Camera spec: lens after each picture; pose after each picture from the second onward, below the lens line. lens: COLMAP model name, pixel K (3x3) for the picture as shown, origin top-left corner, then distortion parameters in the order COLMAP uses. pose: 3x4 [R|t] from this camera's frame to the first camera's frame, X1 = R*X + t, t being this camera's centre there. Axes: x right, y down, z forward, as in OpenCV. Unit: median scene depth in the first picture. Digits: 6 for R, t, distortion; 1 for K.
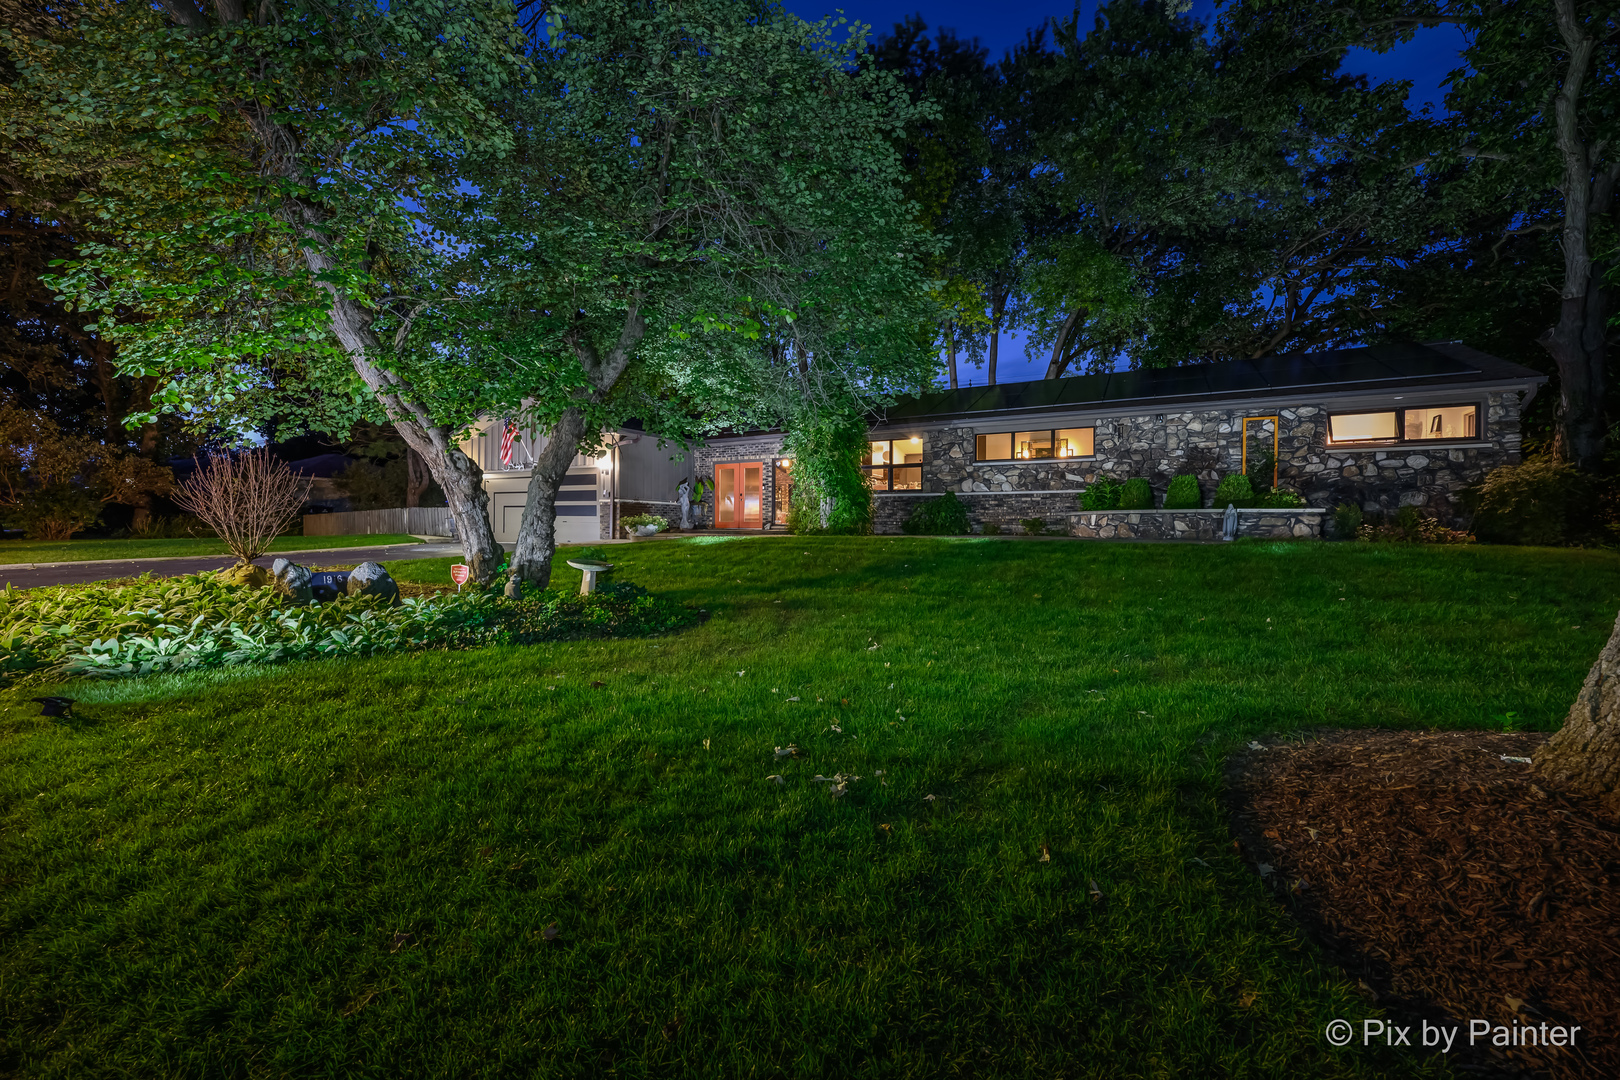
lens RADIAL K [[671.6, 0, 809.8], [0, 671.6, 537.5], [0, 0, 1]] dist [-0.000079, -0.000043]
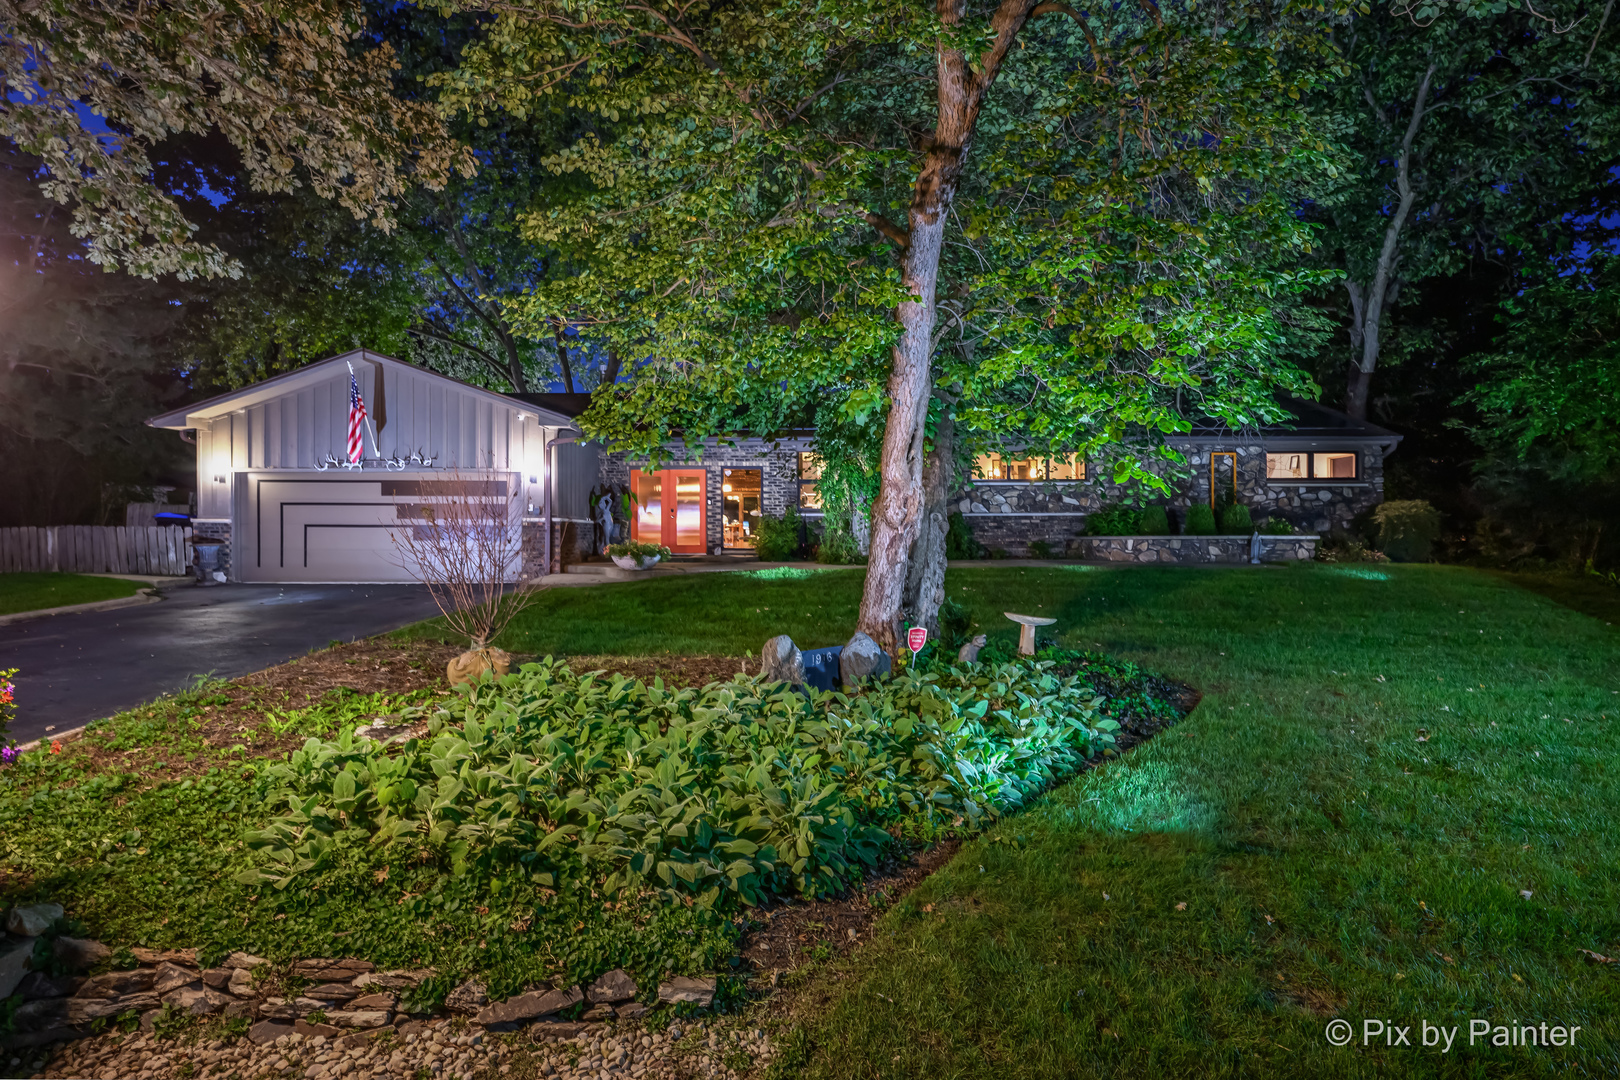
lens RADIAL K [[827.3, 0, 809.7], [0, 827.3, 535.0], [0, 0, 1]] dist [-0.000392, -0.000035]
pose [[0.870489, -0.006217, 0.492148, -0.654243], [0.012445, 0.999879, -0.009382, -0.036025], [-0.492030, 0.014292, 0.870461, 0.129246]]
